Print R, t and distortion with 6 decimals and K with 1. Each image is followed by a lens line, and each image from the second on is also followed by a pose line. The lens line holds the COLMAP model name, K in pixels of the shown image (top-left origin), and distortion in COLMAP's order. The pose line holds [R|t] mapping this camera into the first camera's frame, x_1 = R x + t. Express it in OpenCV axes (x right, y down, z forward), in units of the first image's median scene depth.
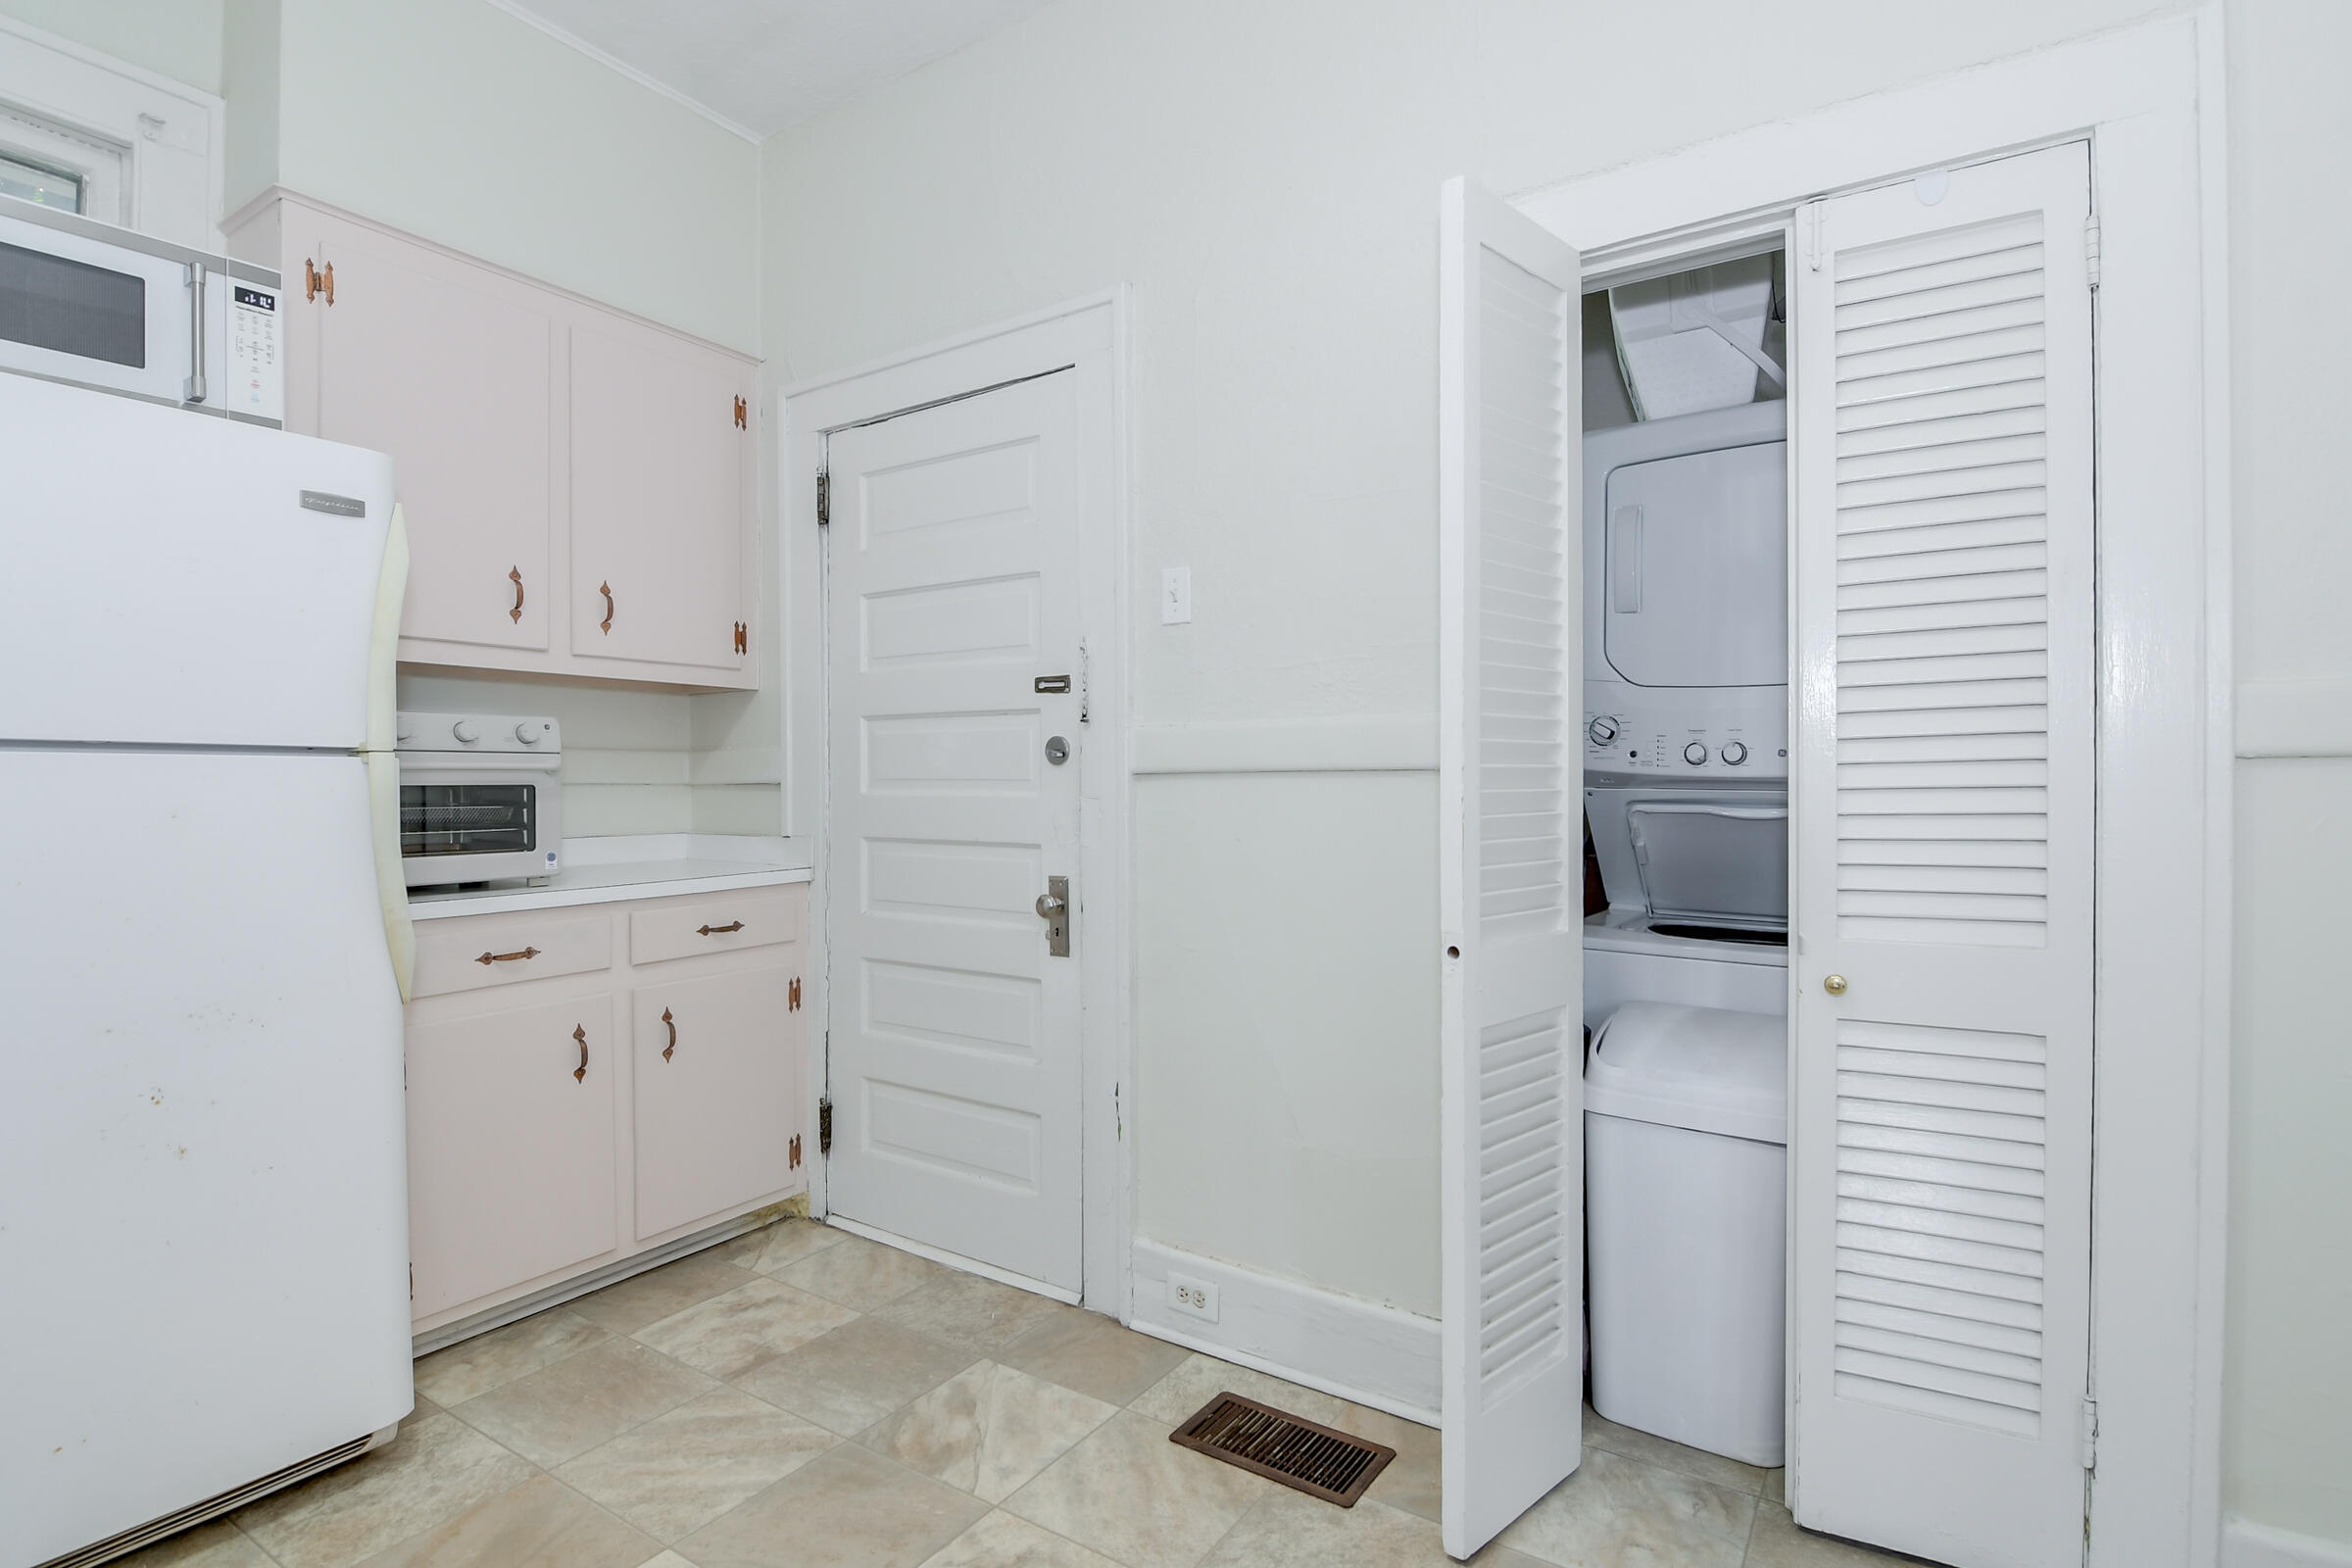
lens RADIAL K [[1170.4, 0, 1189.3], [0, 1170.4, 793.2], [0, 0, 1]] dist [-0.008555, -0.005399]
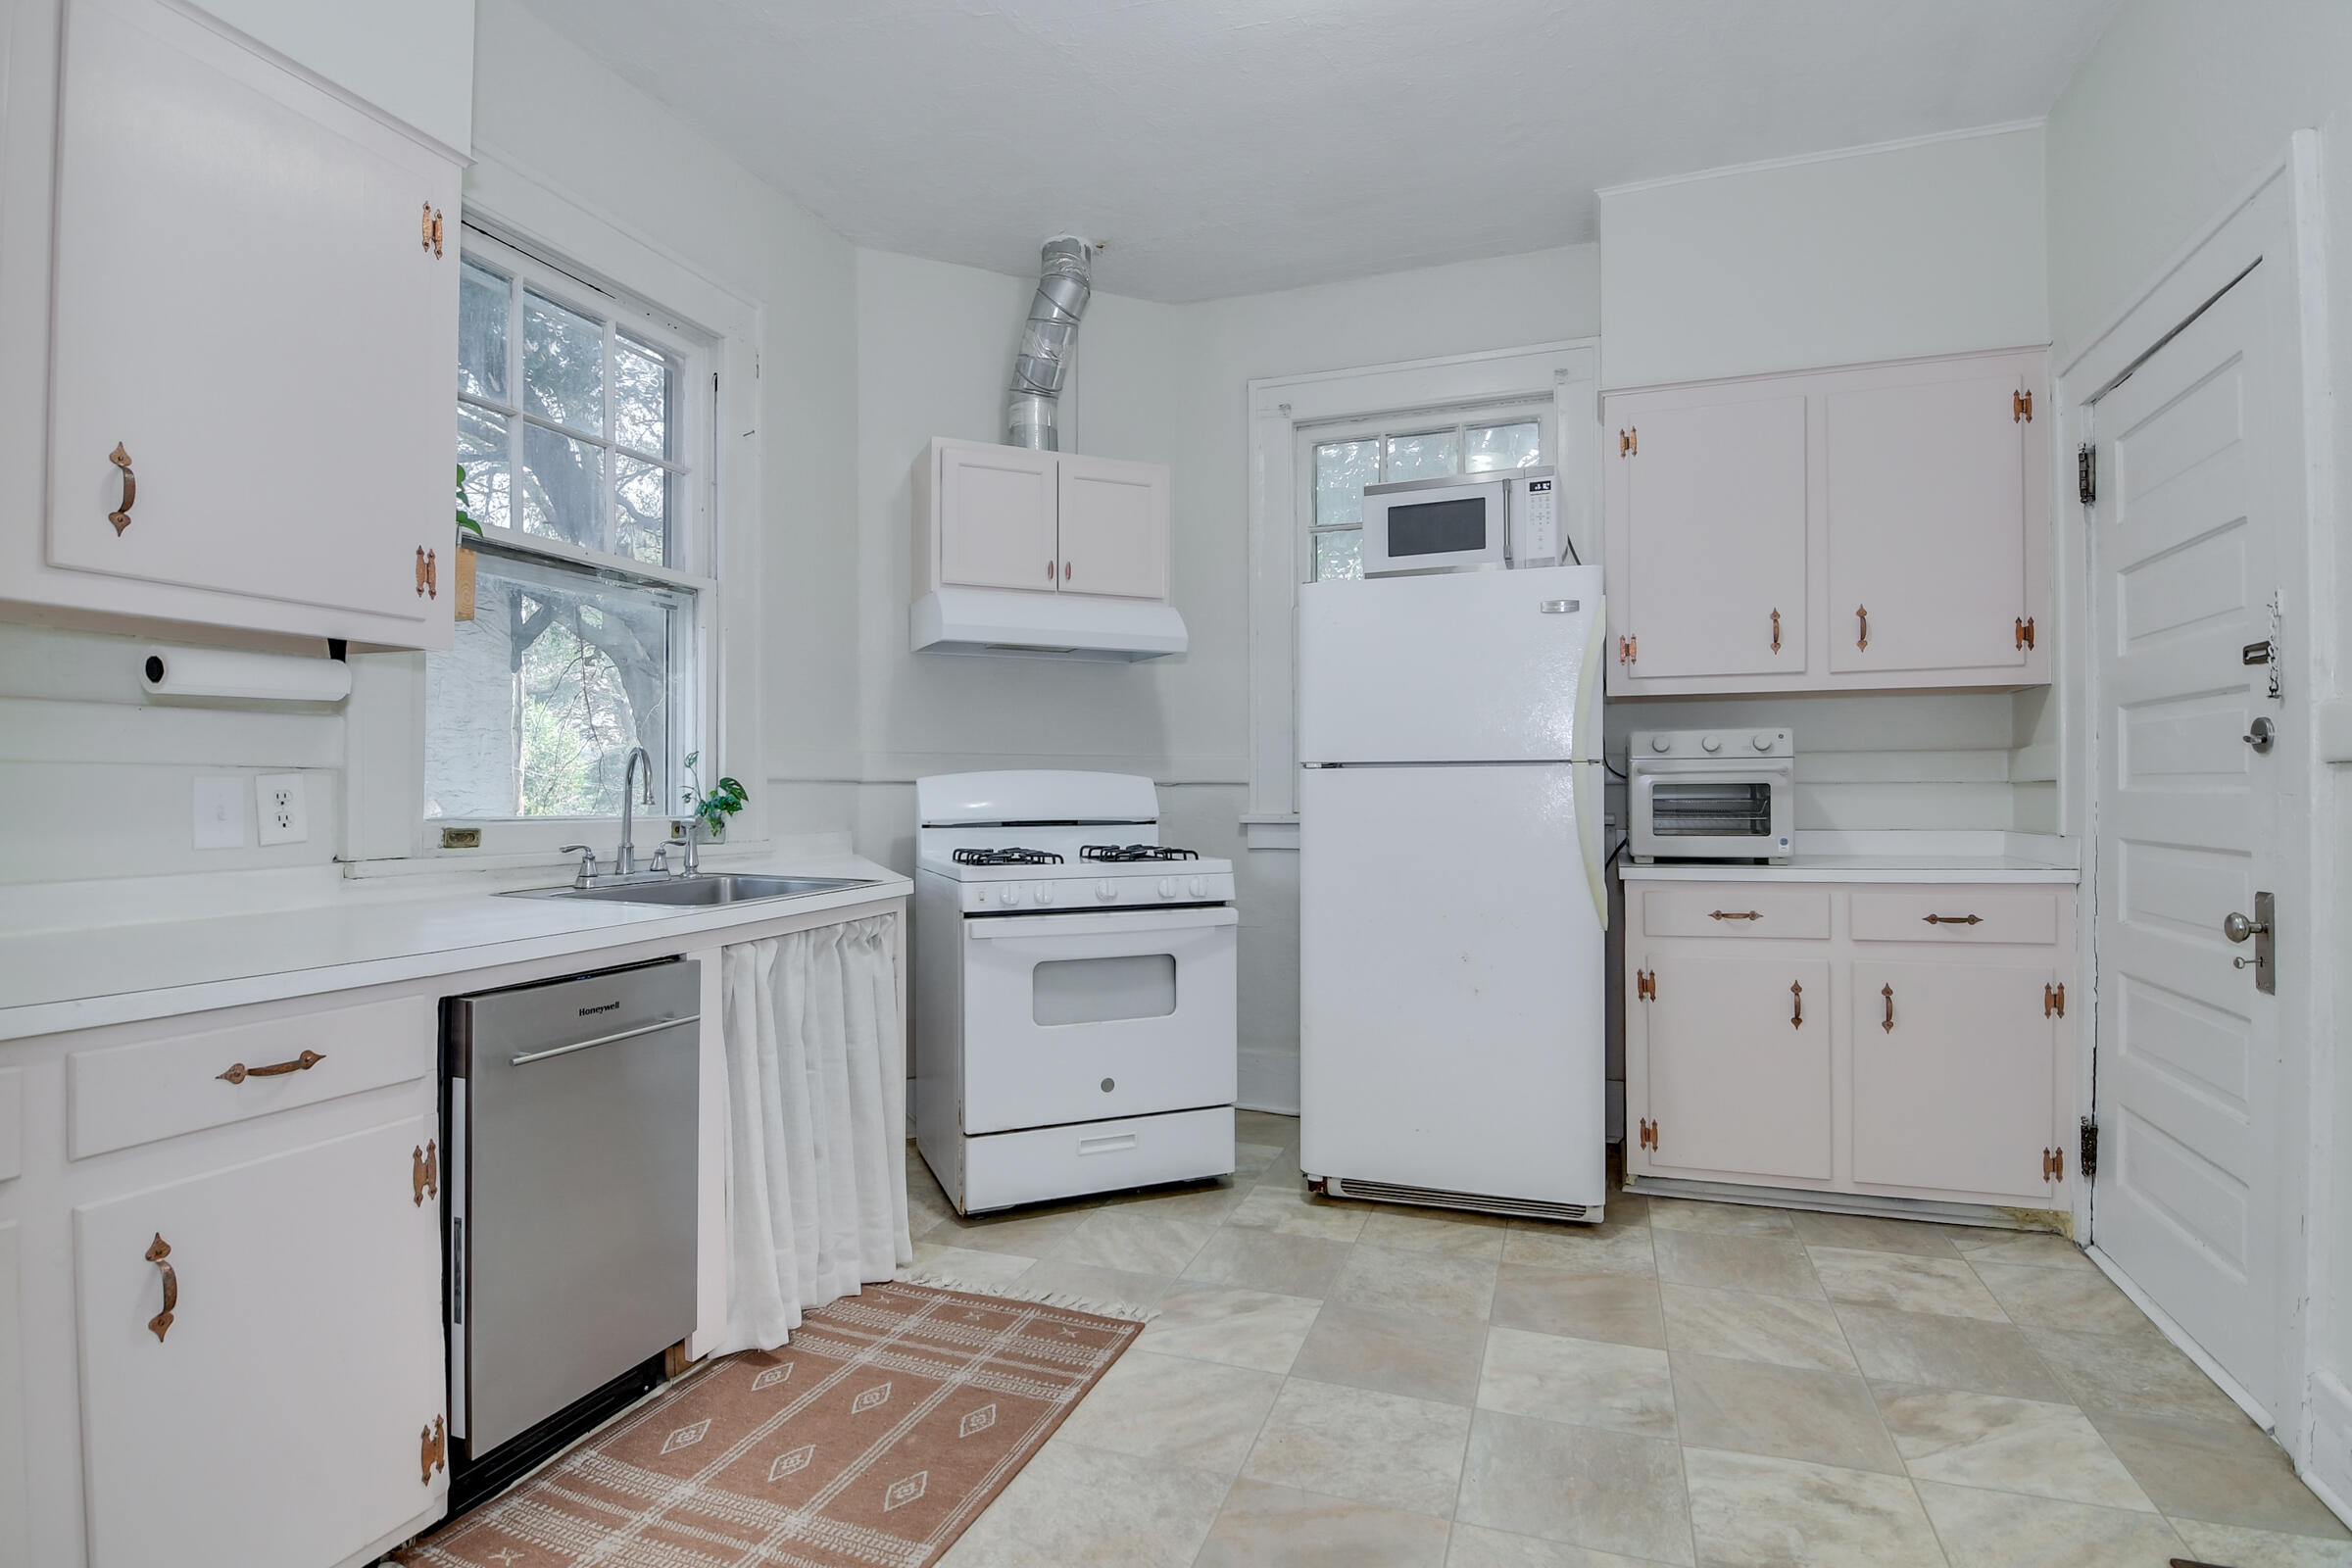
lens RADIAL K [[1170.4, 0, 1170.2], [0, 1170.4, 788.6], [0, 0, 1]] dist [-0.008555, -0.005399]
pose [[0.221916, -0.004608, -0.975055, 0.496508], [-0.001974, 0.999985, -0.005175, 0.005823], [0.975064, 0.003073, 0.221903, 0.093771]]
